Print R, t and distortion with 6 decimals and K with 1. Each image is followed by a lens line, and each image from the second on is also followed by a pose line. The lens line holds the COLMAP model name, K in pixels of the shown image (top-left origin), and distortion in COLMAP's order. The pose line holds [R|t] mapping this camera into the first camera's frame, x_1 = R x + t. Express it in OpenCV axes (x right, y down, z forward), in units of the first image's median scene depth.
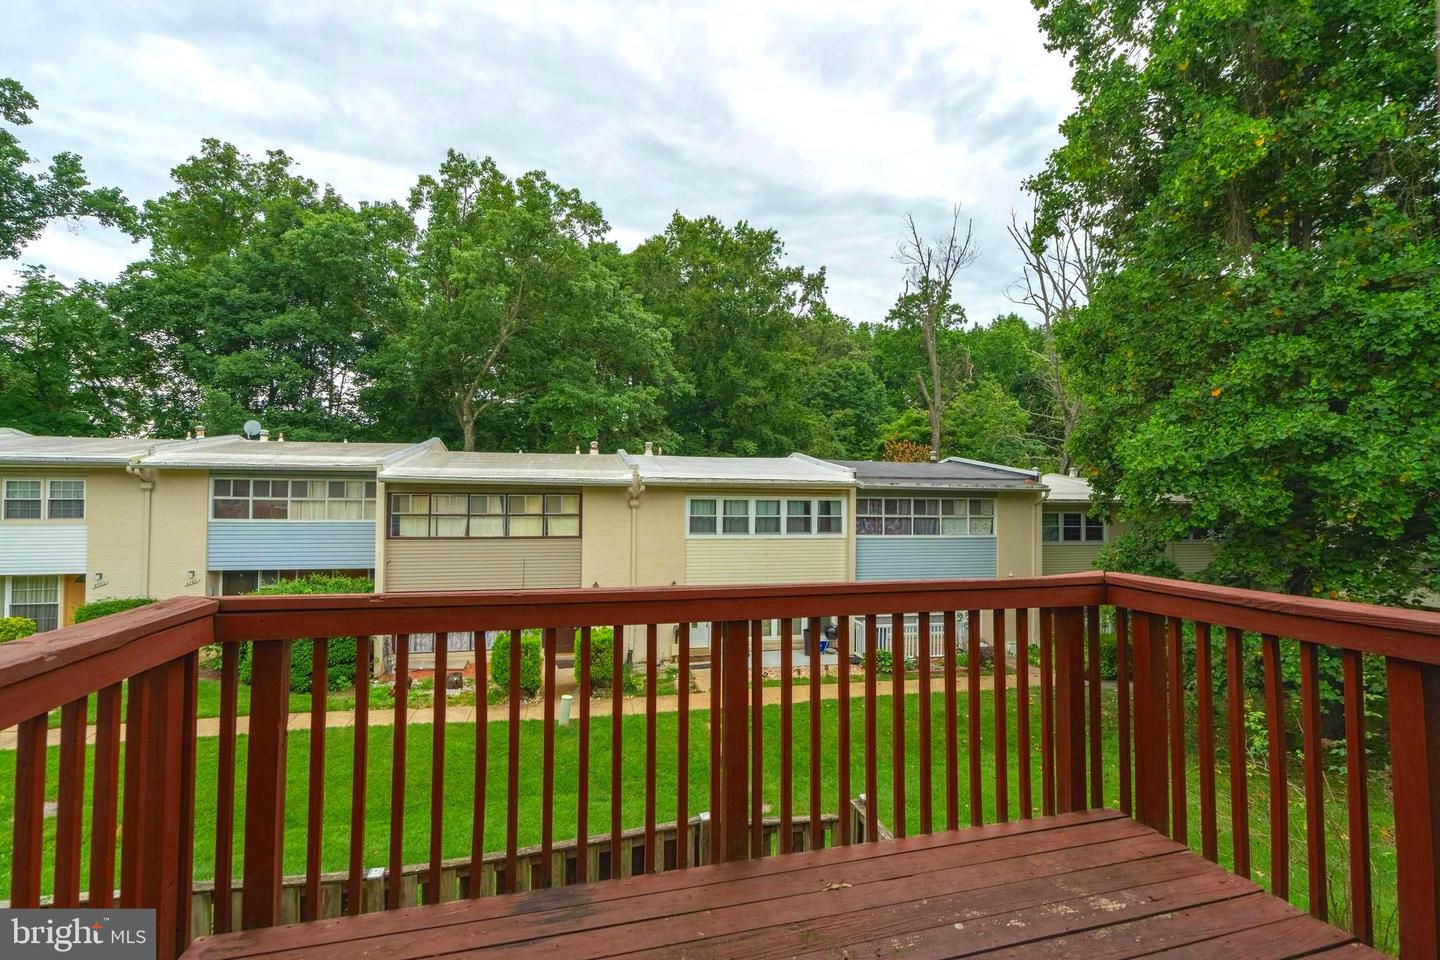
lens RADIAL K [[658.8, 0, 710.5], [0, 658.8, 477.7], [0, 0, 1]] dist [-0.000676, 0.001416]
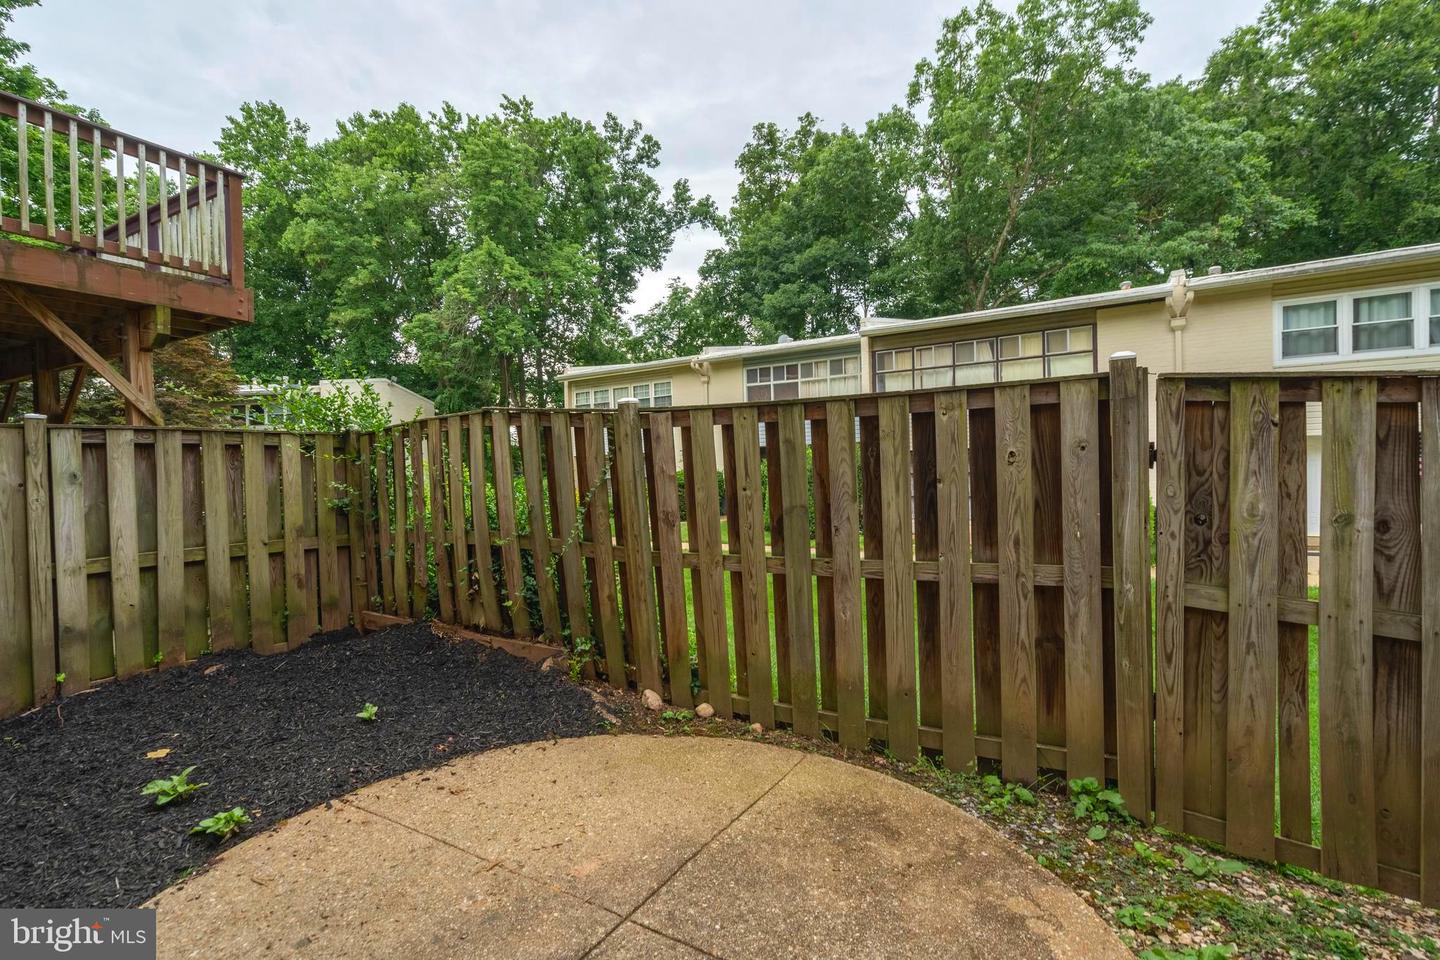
lens RADIAL K [[660.0, 0, 708.5], [0, 660.0, 476.8], [0, 0, 1]] dist [-0.000693, 0.000867]
pose [[0.699854, -0.018452, -0.714047, 0.024847], [0.050616, 0.998434, 0.023809, 0.108315], [0.712490, -0.052805, 0.699693, 0.078075]]
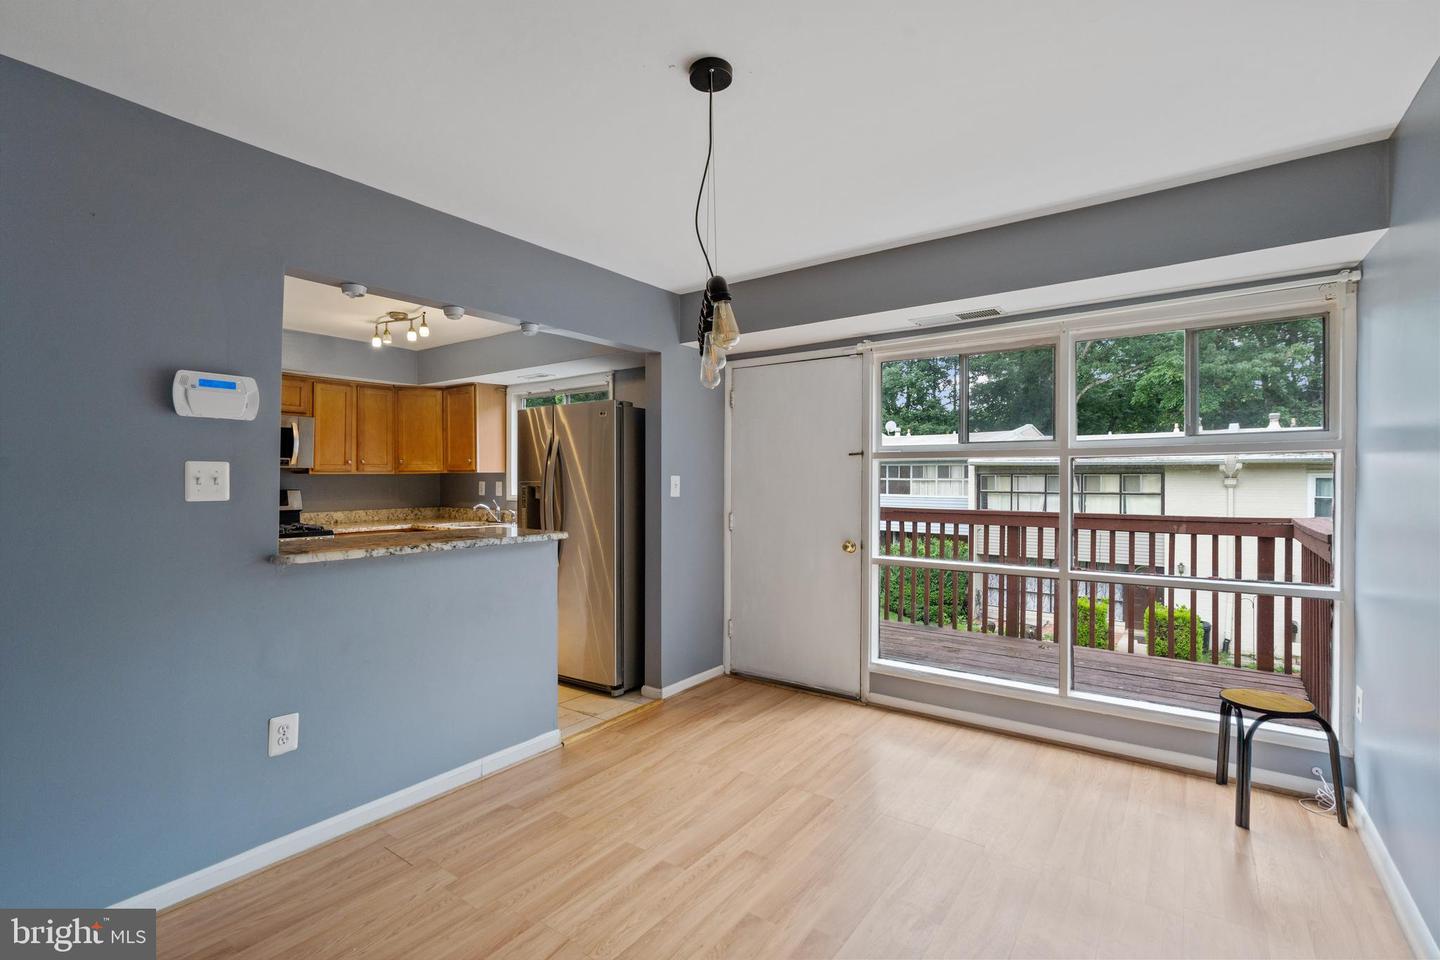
lens RADIAL K [[654.2, 0, 709.6], [0, 654.2, 479.5], [0, 0, 1]] dist [0.000114, 0.000165]
pose [[0.620074, -0.003696, -0.784534, 0.101134], [0.025721, 0.999547, 0.015620, 0.000969], [0.784121, -0.029865, 0.619888, -0.098128]]
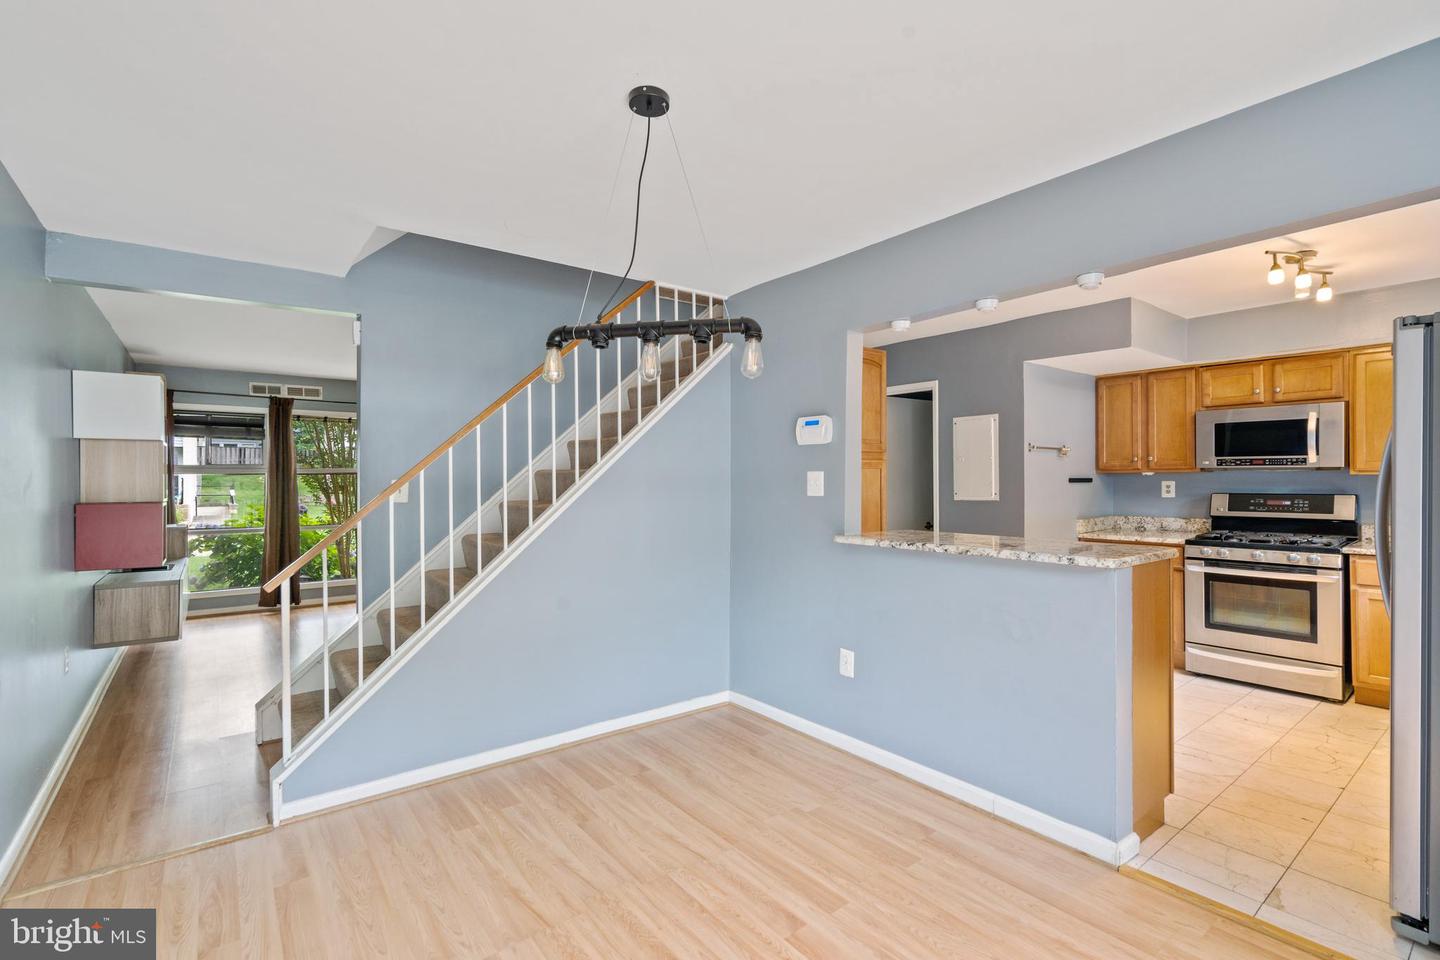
lens RADIAL K [[654.2, 0, 709.6], [0, 654.2, 479.5], [0, 0, 1]] dist [0.000114, 0.000165]
pose [[-0.925304, -0.003562, -0.379210, 0.071076], [0.008328, 0.999524, -0.029709, 0.003499], [0.379135, -0.030647, -0.924834, 0.005571]]
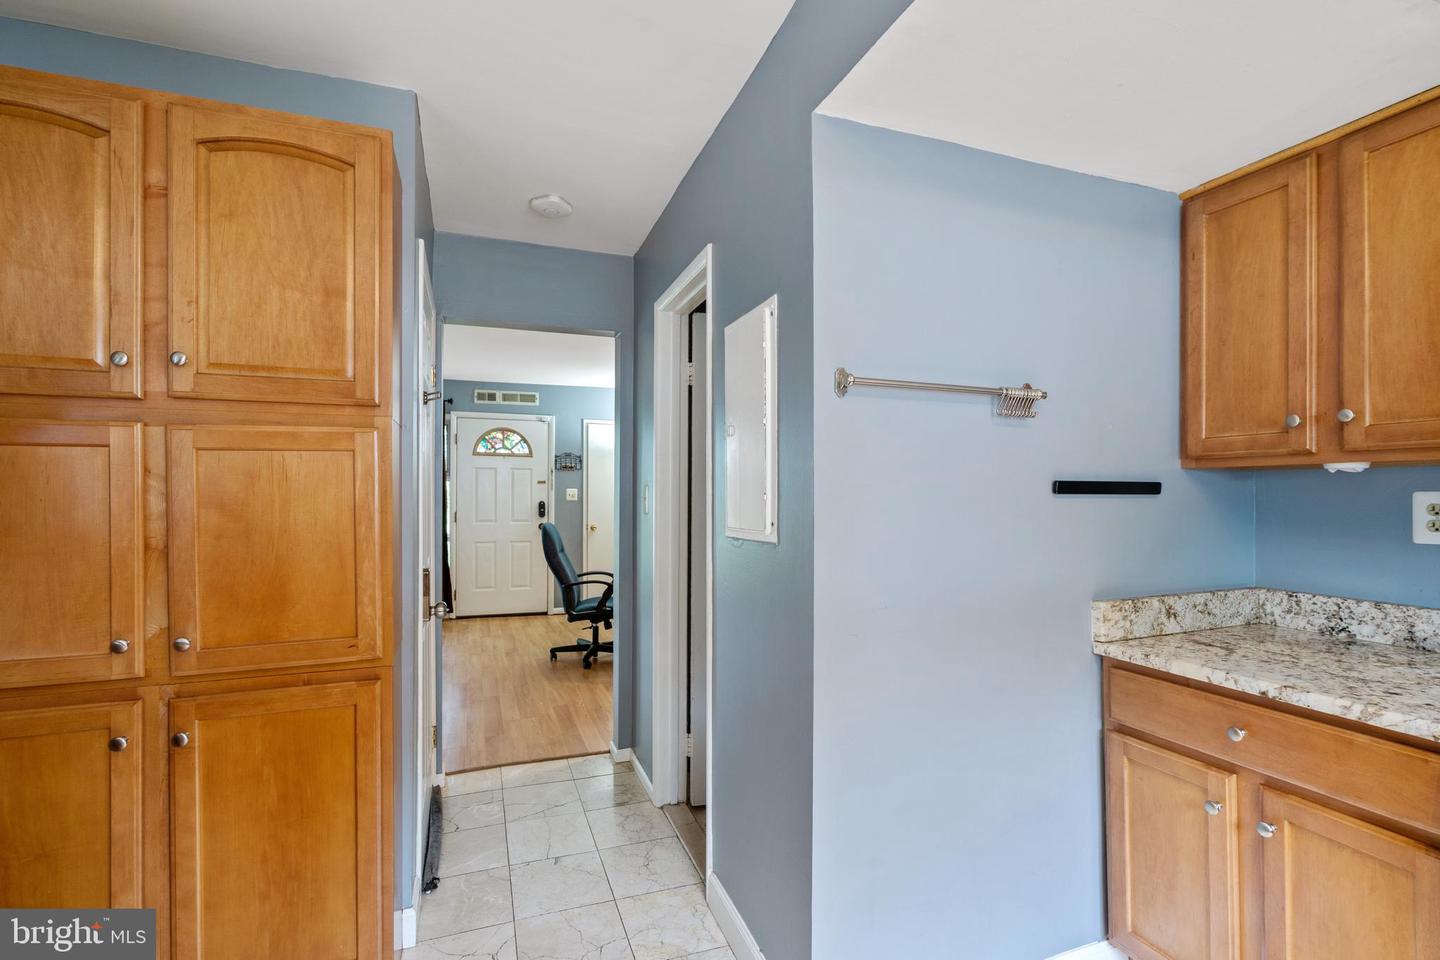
lens RADIAL K [[658.2, 0, 711.0], [0, 658.2, 489.3], [0, 0, 1]] dist [-0.000204, 0.000155]
pose [[-0.996798, -0.010684, -0.079245, -0.045661], [-0.008031, 0.999399, -0.033719, 0.001834], [0.079557, -0.032974, -0.996285, -0.060831]]
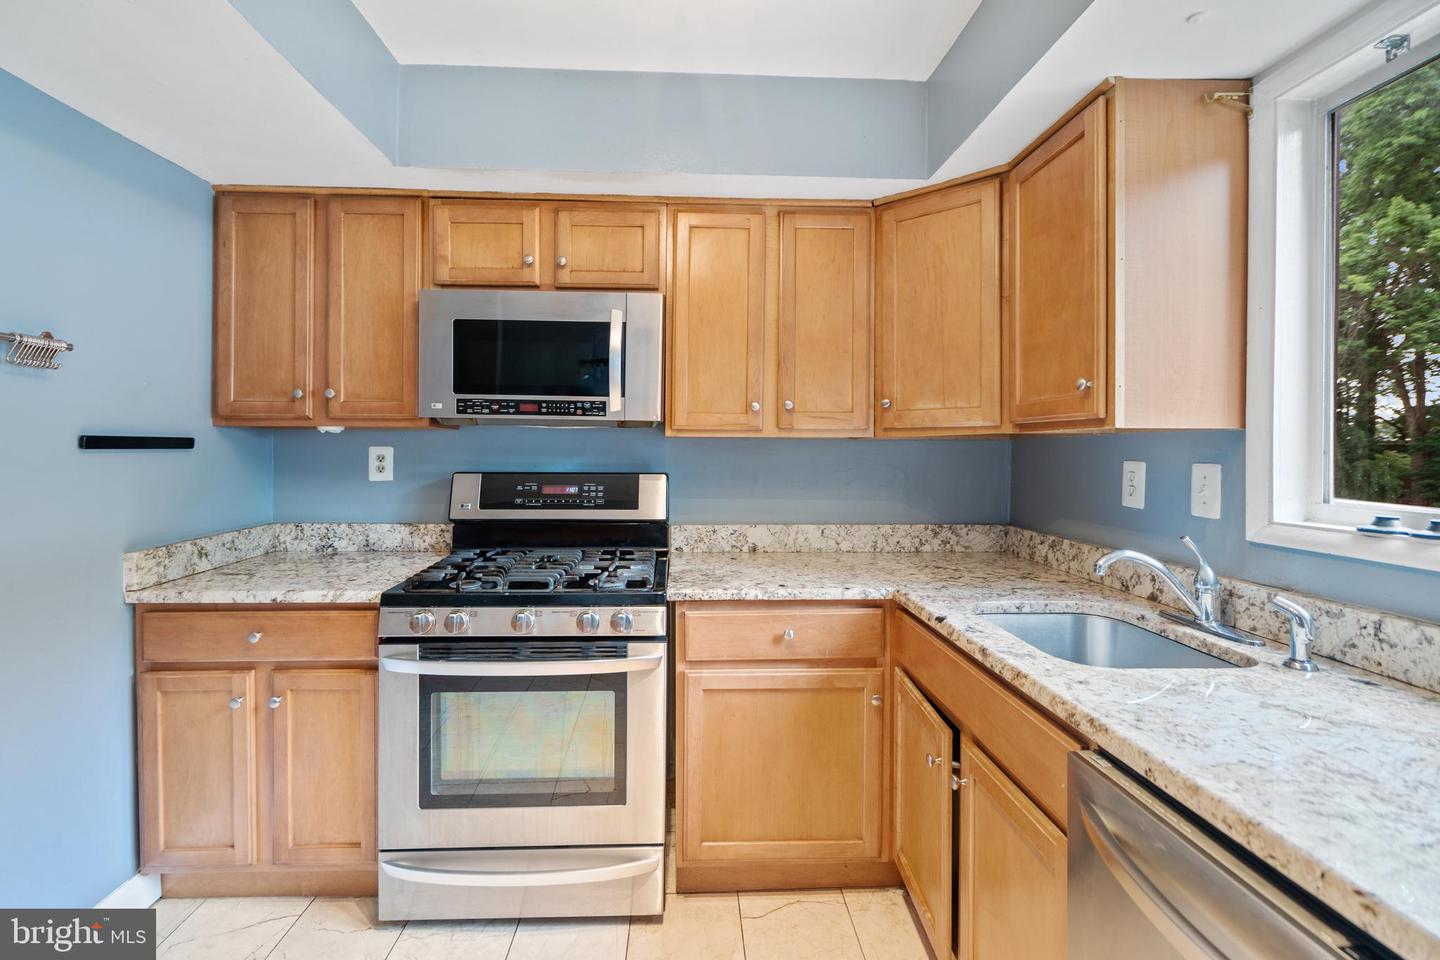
lens RADIAL K [[665.4, 0, 704.5], [0, 665.4, 447.8], [0, 0, 1]] dist [-0.001161, -0.000031]
pose [[-0.234375, -0.007113, -0.972120, -0.037193], [0.018986, 0.999749, -0.011893, 0.001646], [0.971961, -0.021244, -0.234181, -0.050392]]
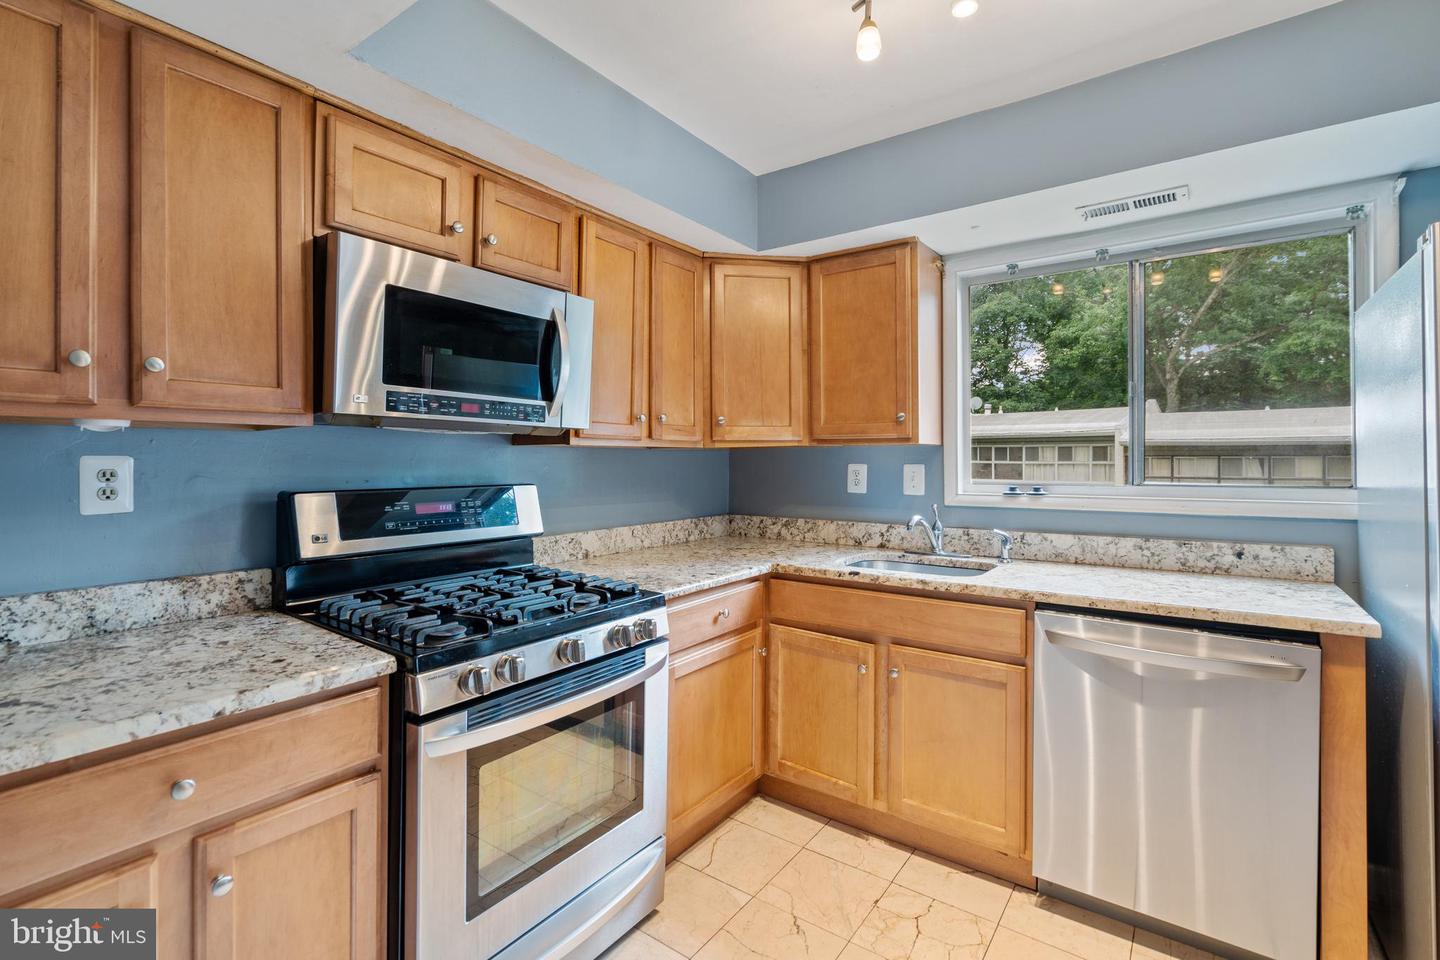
lens RADIAL K [[663.8, 0, 704.8], [0, 663.8, 458.6], [0, 0, 1]] dist [-0.000687, 0.000355]
pose [[0.613641, -0.008966, -0.789534, -0.042880], [0.025883, 0.999627, 0.008765, 0.000627], [0.789161, -0.025814, 0.613644, -0.106261]]
